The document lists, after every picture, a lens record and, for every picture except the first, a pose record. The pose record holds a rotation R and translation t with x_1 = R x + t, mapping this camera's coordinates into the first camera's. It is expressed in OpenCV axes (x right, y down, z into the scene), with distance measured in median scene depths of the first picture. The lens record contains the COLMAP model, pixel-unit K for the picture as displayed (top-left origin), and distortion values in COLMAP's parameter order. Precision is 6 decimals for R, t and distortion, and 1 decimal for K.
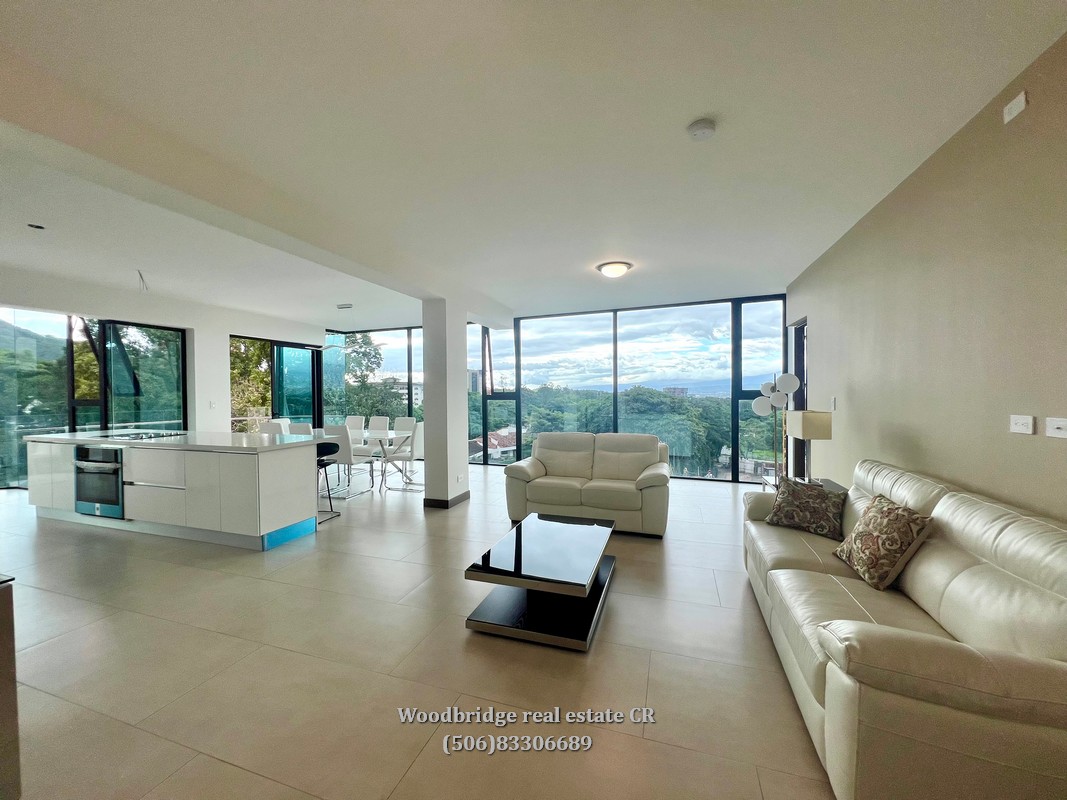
lens RADIAL K [[425.1, 0, 535.0], [0, 425.1, 413.2], [0, 0, 1]] dist [-0.000622, -0.000065]
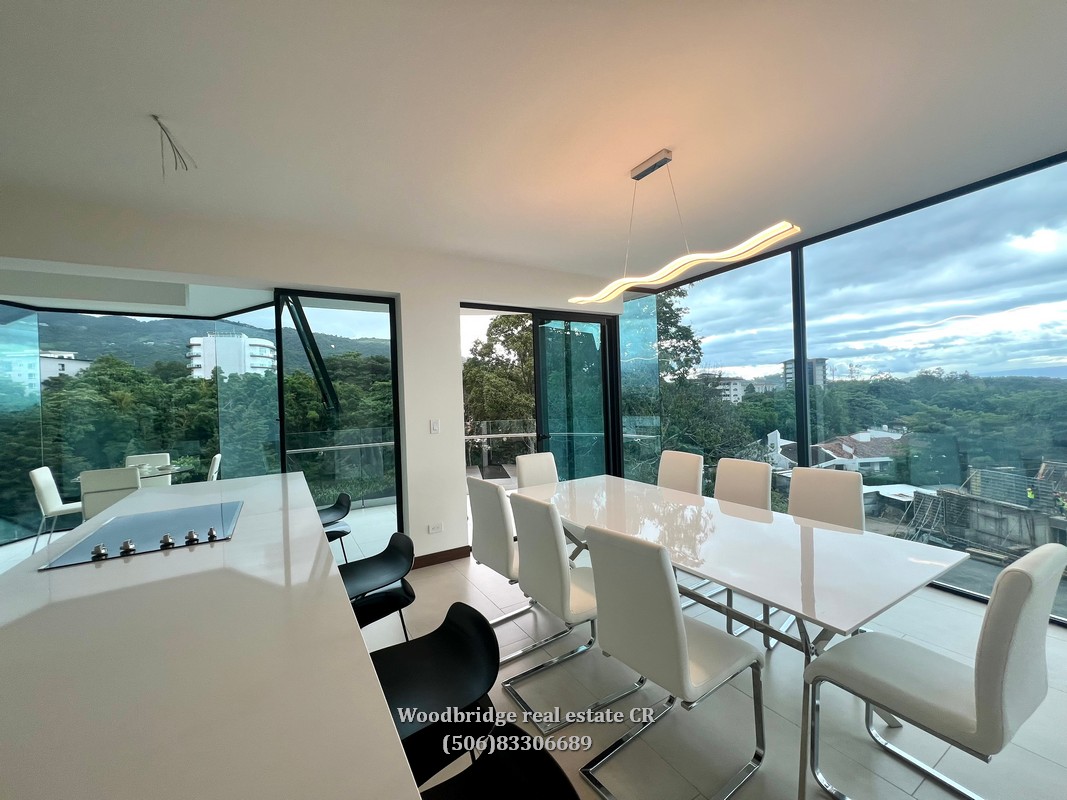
lens RADIAL K [[426.9, 0, 527.4], [0, 426.9, 397.9], [0, 0, 1]] dist [-0.002005, -0.000238]
pose [[0.746558, -0.011699, -0.665217, -0.049206], [-0.007074, 0.999649, -0.025519, -0.007446], [0.665282, 0.023758, 0.746214, 0.113506]]
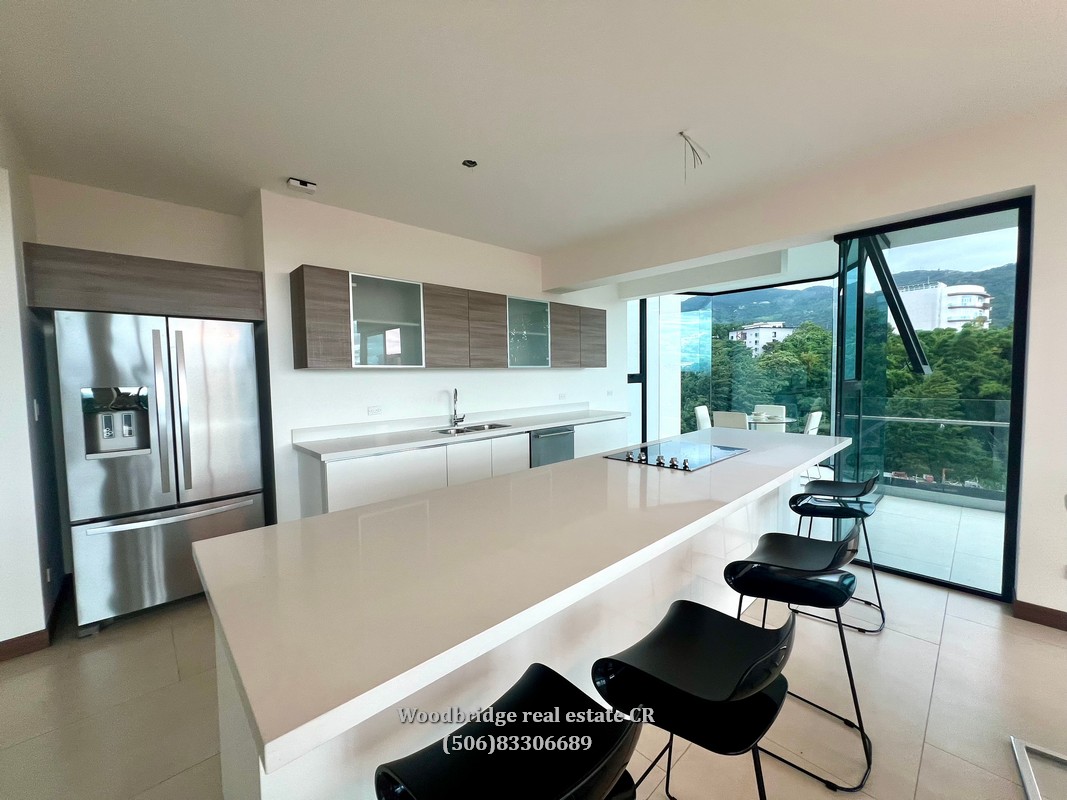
lens RADIAL K [[426.9, 0, 527.4], [0, 426.9, 397.9], [0, 0, 1]] dist [-0.002005, -0.000238]
pose [[-0.488111, 0.067936, -0.870134, -0.045879], [-0.021770, 0.995708, 0.089952, -0.007330], [0.872510, 0.062849, -0.484537, 0.132342]]
